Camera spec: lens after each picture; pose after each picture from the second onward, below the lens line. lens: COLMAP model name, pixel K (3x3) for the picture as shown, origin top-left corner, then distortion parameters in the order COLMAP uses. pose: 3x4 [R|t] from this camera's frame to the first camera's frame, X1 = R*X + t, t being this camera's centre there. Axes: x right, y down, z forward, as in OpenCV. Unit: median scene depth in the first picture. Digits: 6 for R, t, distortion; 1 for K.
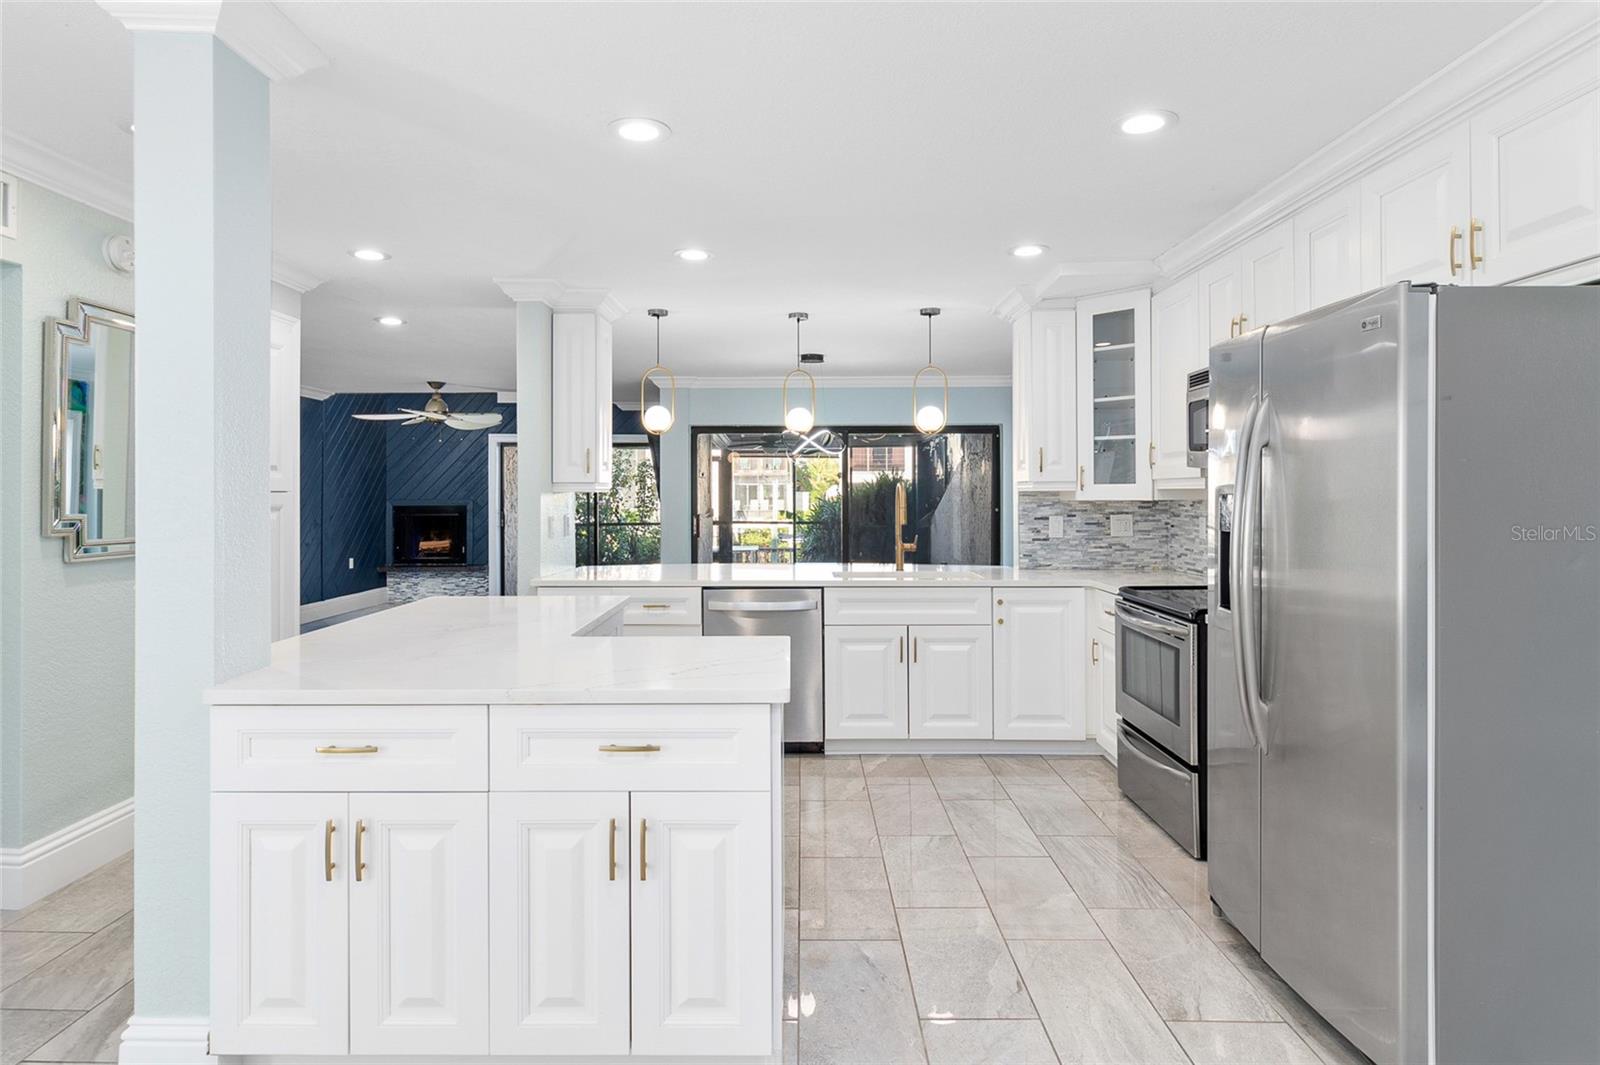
lens RADIAL K [[912.2, 0, 765.2], [0, 912.2, 492.7], [0, 0, 1]] dist [0.004874, 0.007372]
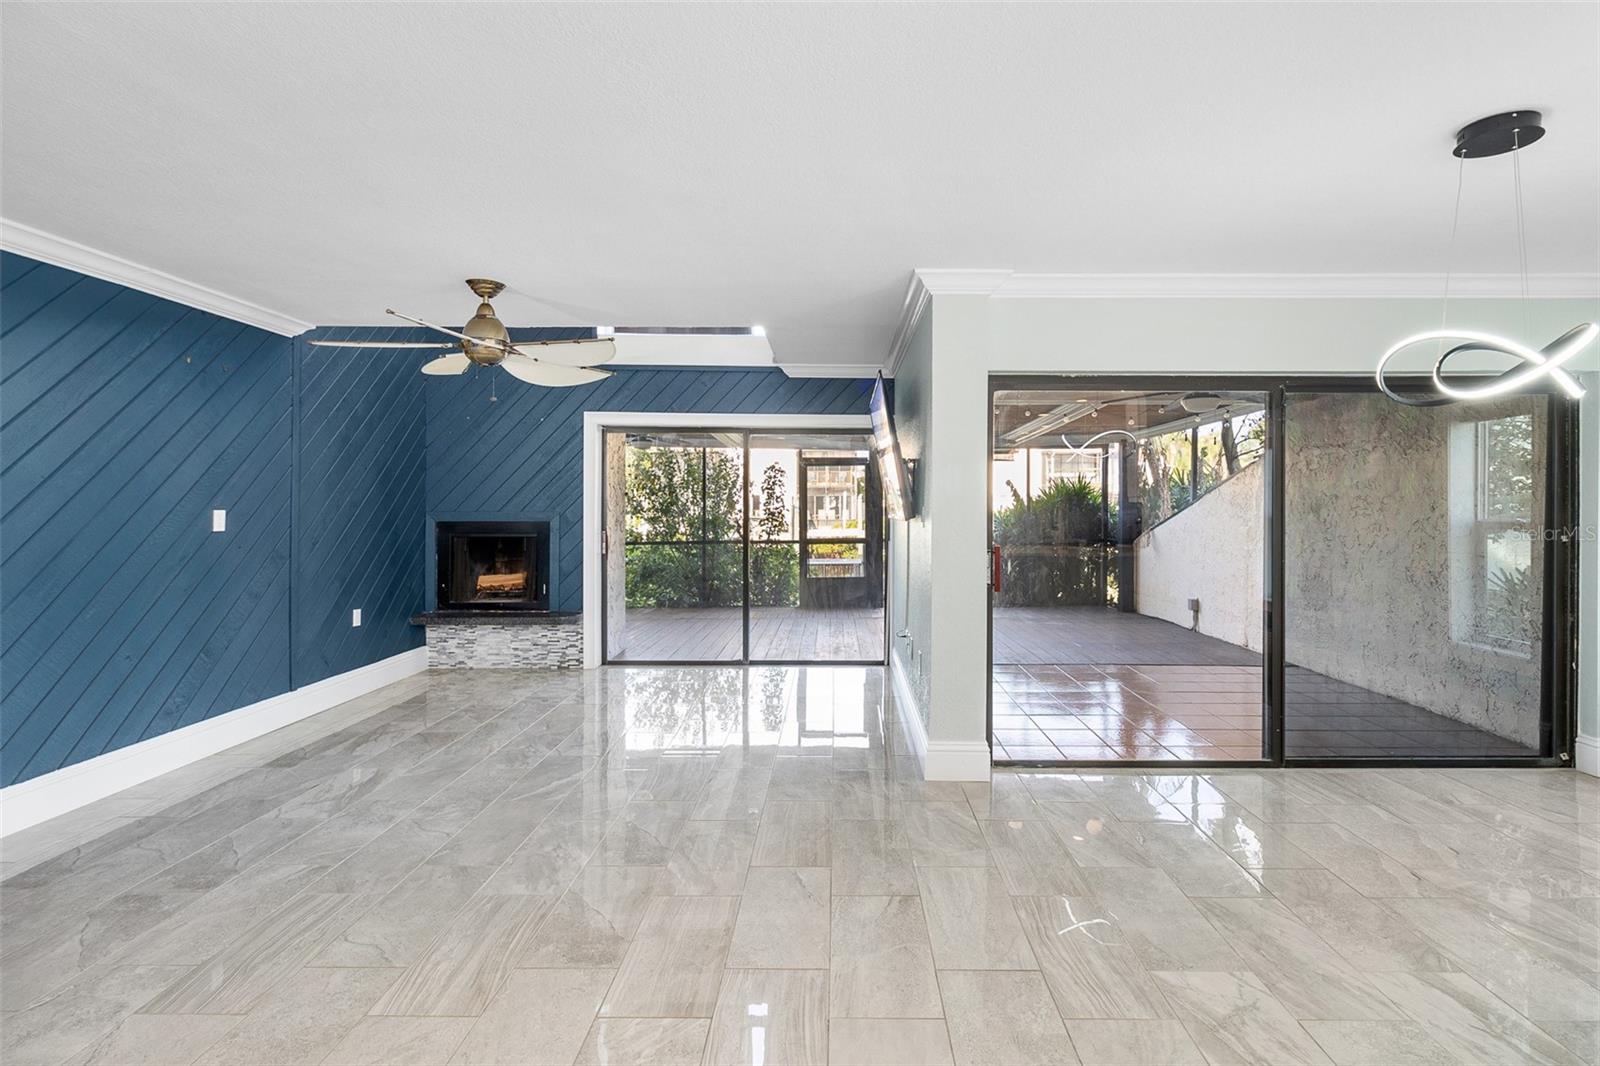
lens RADIAL K [[743.4, 0, 804.8], [0, 743.4, 498.3], [0, 0, 1]] dist [0.000783, -0.000836]
pose [[0.999650, 0.005954, 0.025763, -0.252541], [-0.005789, 0.999962, -0.006458, -0.000557], [-0.025801, 0.006307, 0.999647, 0.736738]]
